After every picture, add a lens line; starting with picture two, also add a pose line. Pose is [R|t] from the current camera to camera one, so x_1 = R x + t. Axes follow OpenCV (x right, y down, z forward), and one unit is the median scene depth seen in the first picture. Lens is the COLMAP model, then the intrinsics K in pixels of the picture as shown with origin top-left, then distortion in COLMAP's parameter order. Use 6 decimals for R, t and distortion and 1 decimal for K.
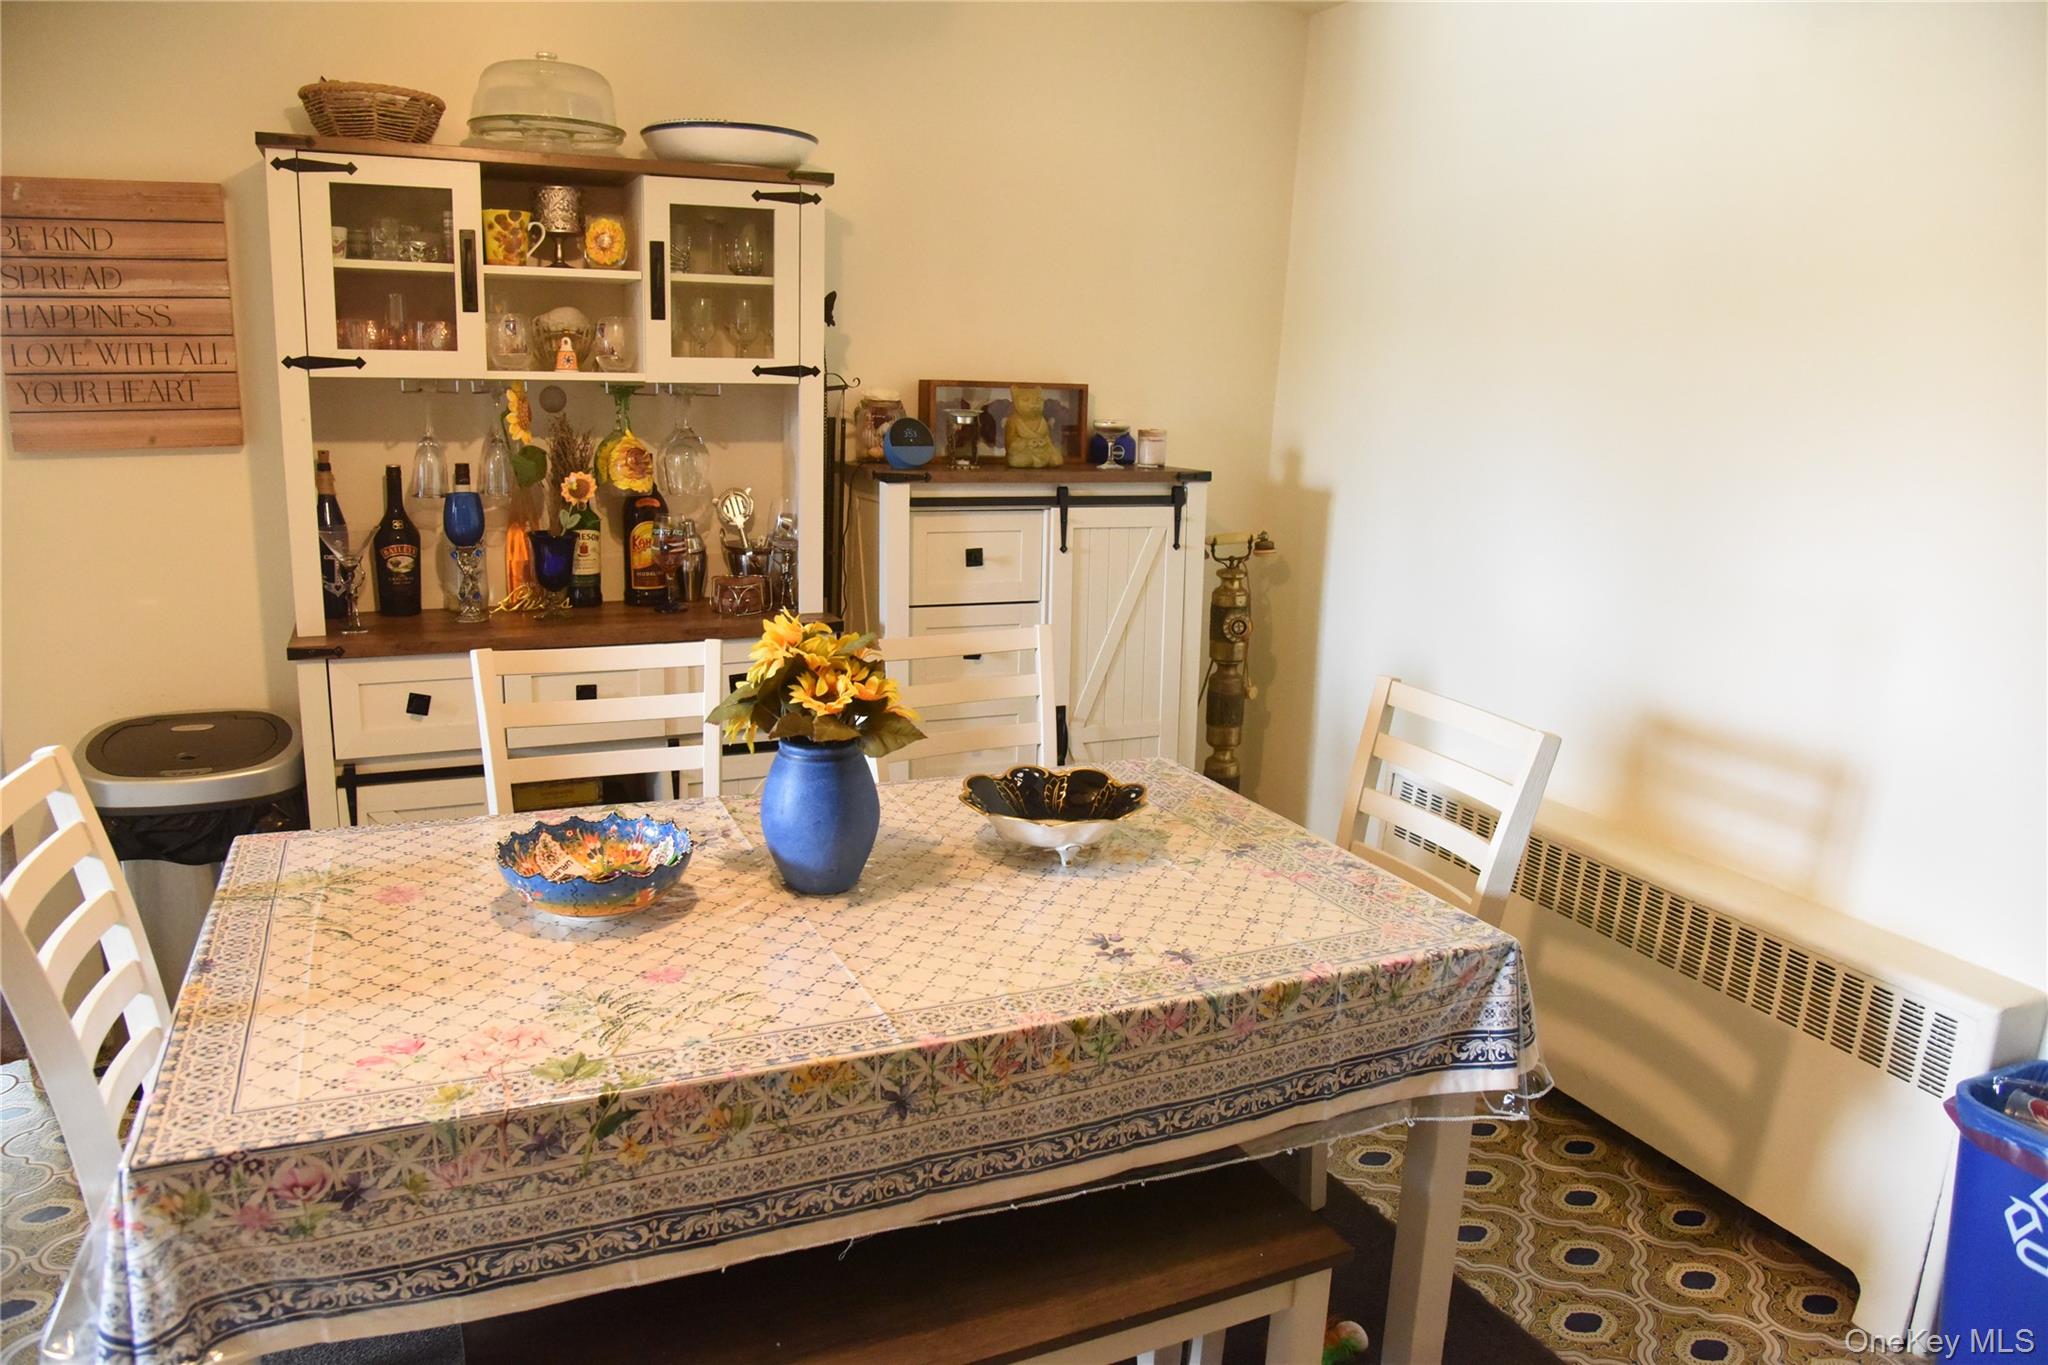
lens RADIAL K [[1419.8, 0, 1026.3], [0, 1419.8, 682.1], [0, 0, 1]] dist [-0.118708, 0.057586]
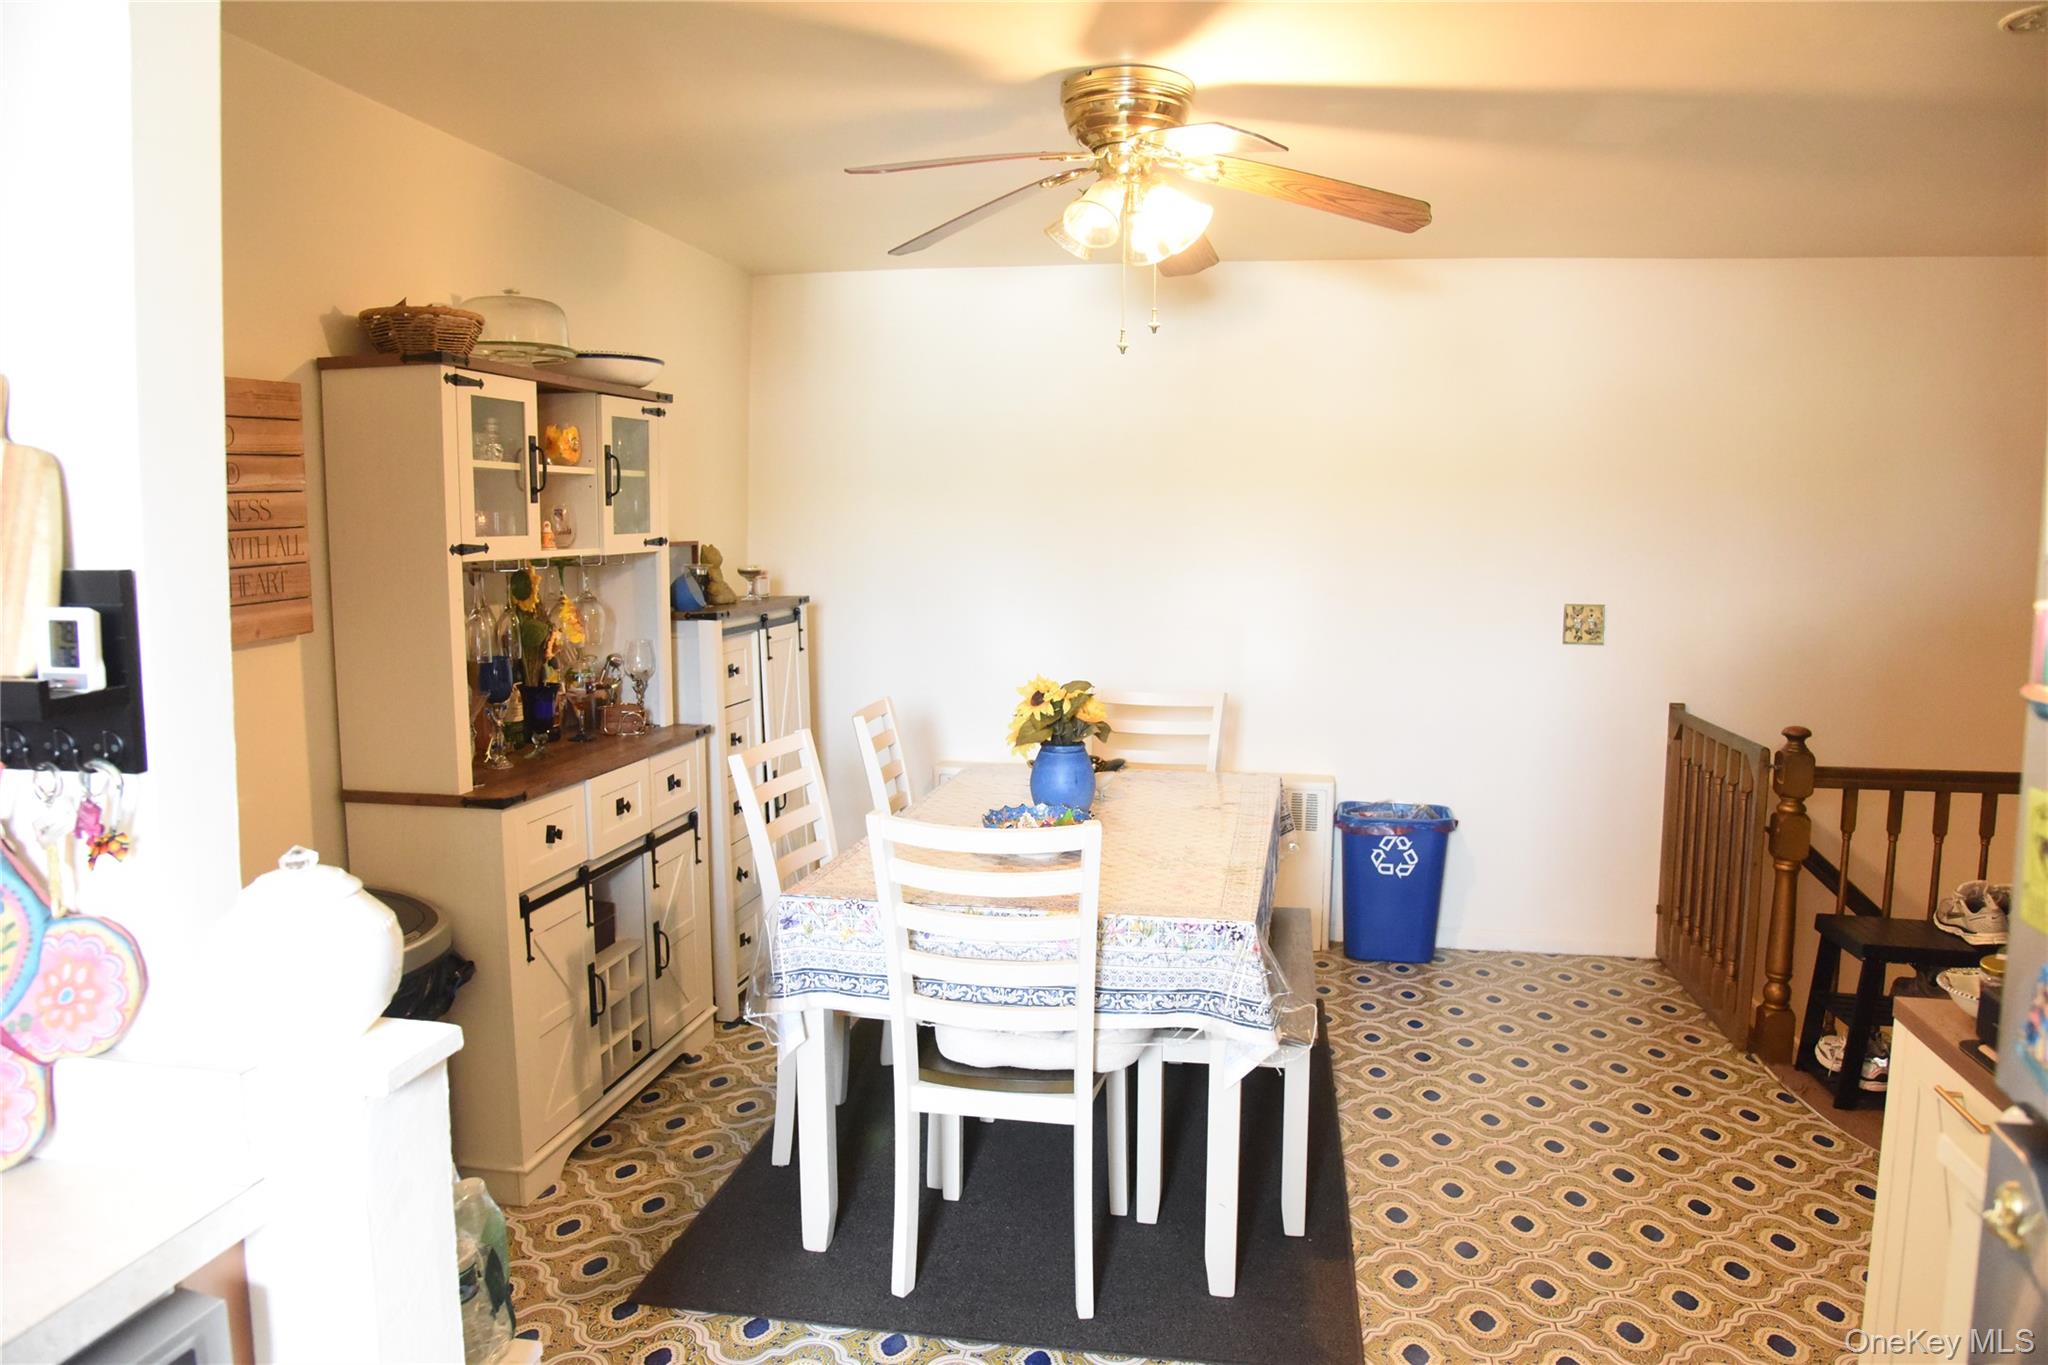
lens RADIAL K [[1419.8, 0, 1034.8], [0, 1419.8, 684.4], [0, 0, 1]] dist [-0.118708, 0.057586]
pose [[0.573359, -0.127311, 0.809352, -1.162694], [0.191974, 0.981228, 0.018350, -0.051731], [-0.796496, 0.144853, 0.587037, -0.036211]]
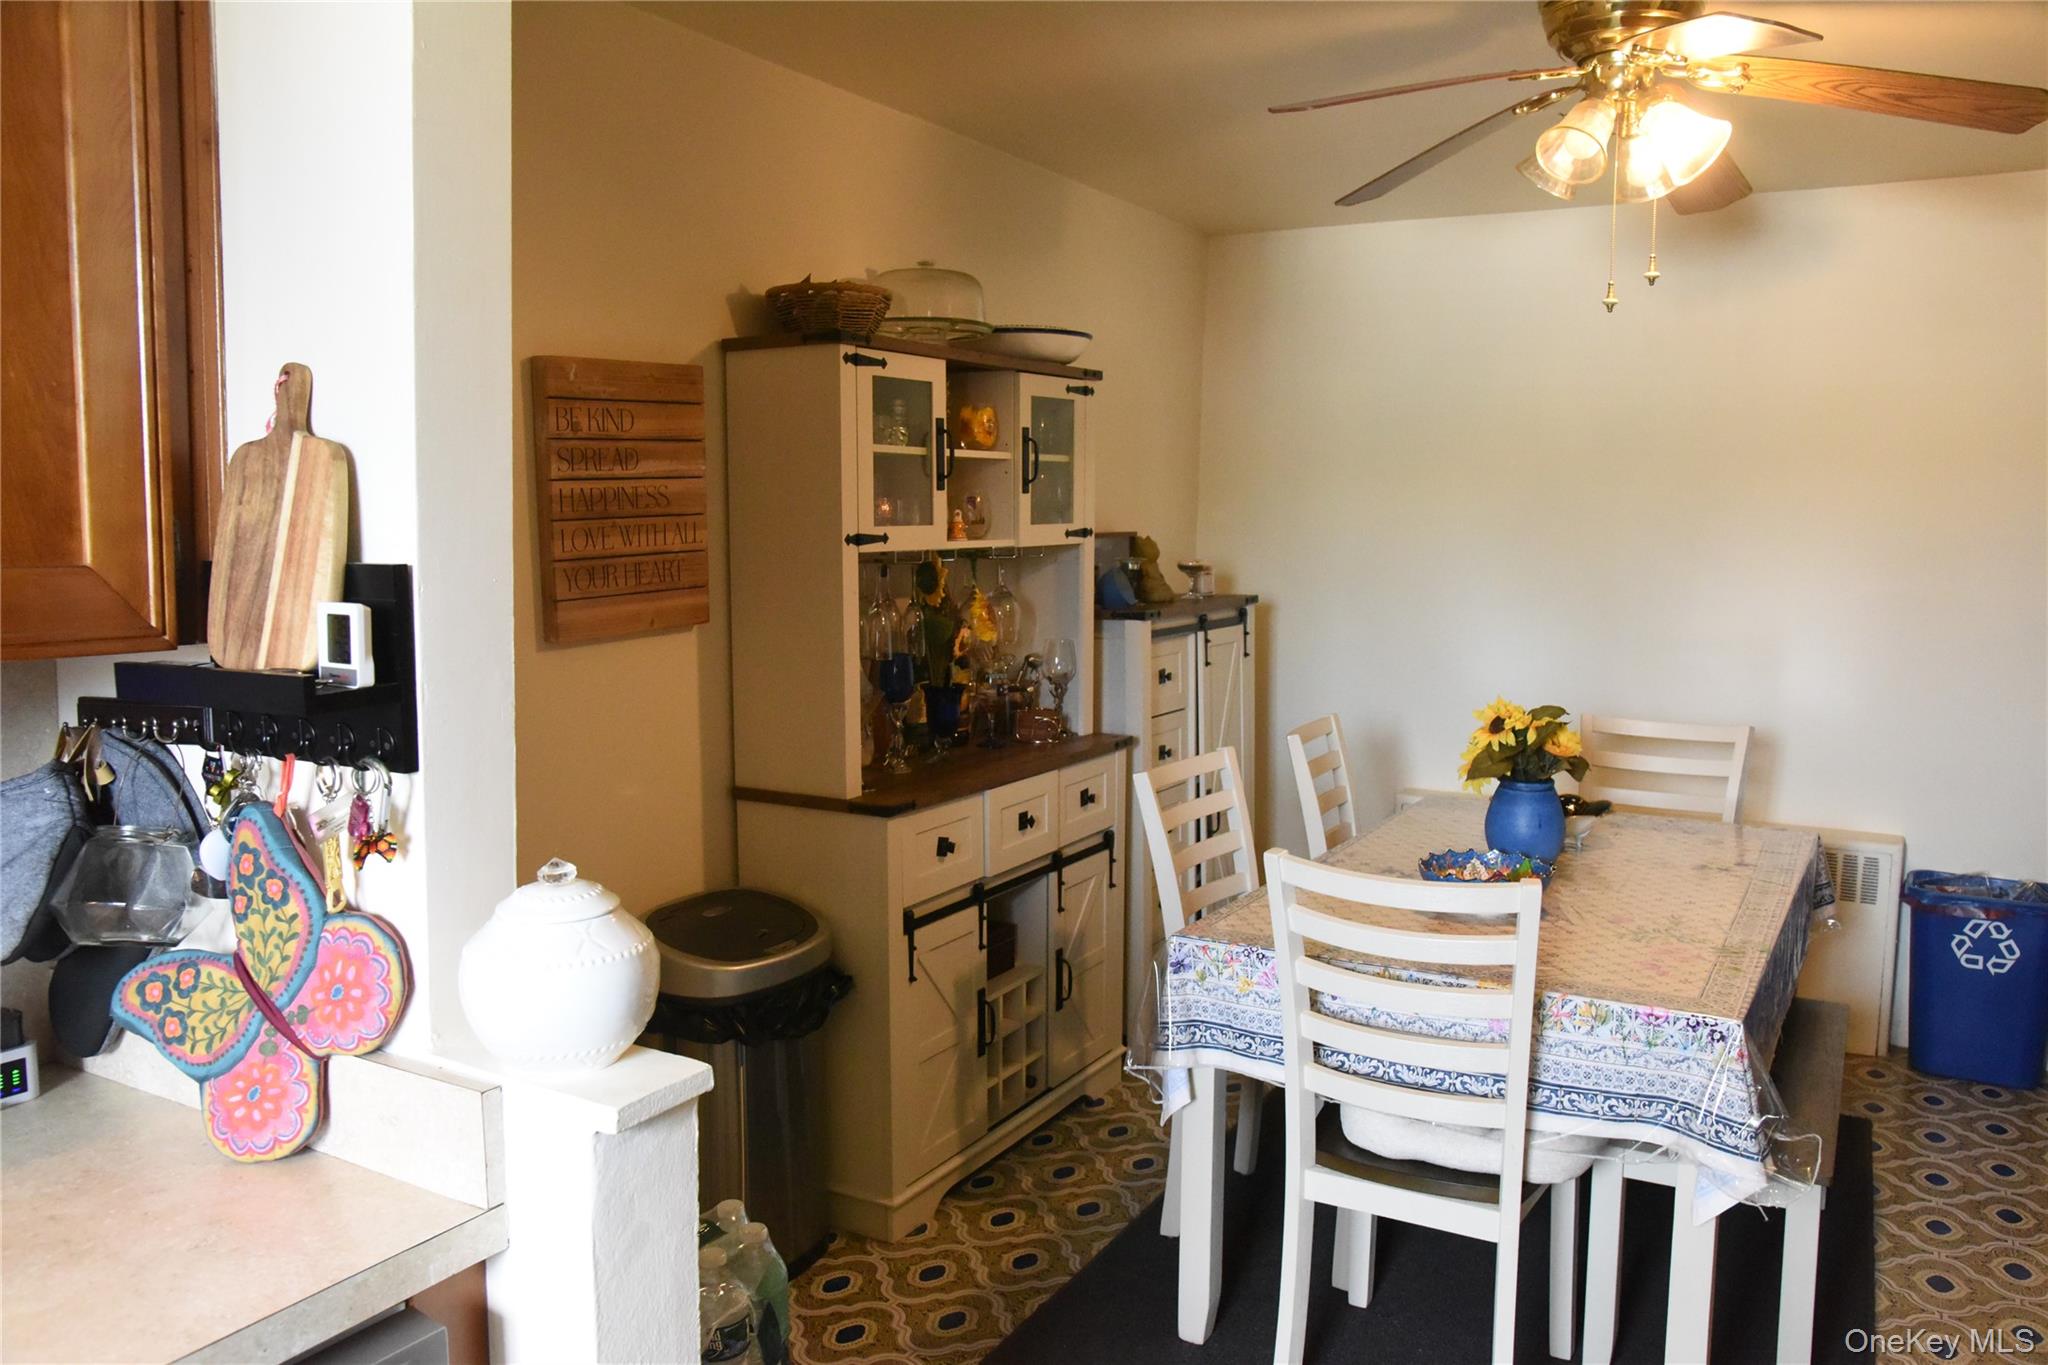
lens RADIAL K [[1564.4, 0, 1012.7], [0, 1564.4, 686.0], [0, 0, 1]] dist [-0.092804, 0.079127]
pose [[0.818055, -0.098245, 0.566687, -1.093174], [0.147697, 0.988145, -0.041901, -0.049428], [-0.555852, 0.117975, 0.822867, -0.054090]]
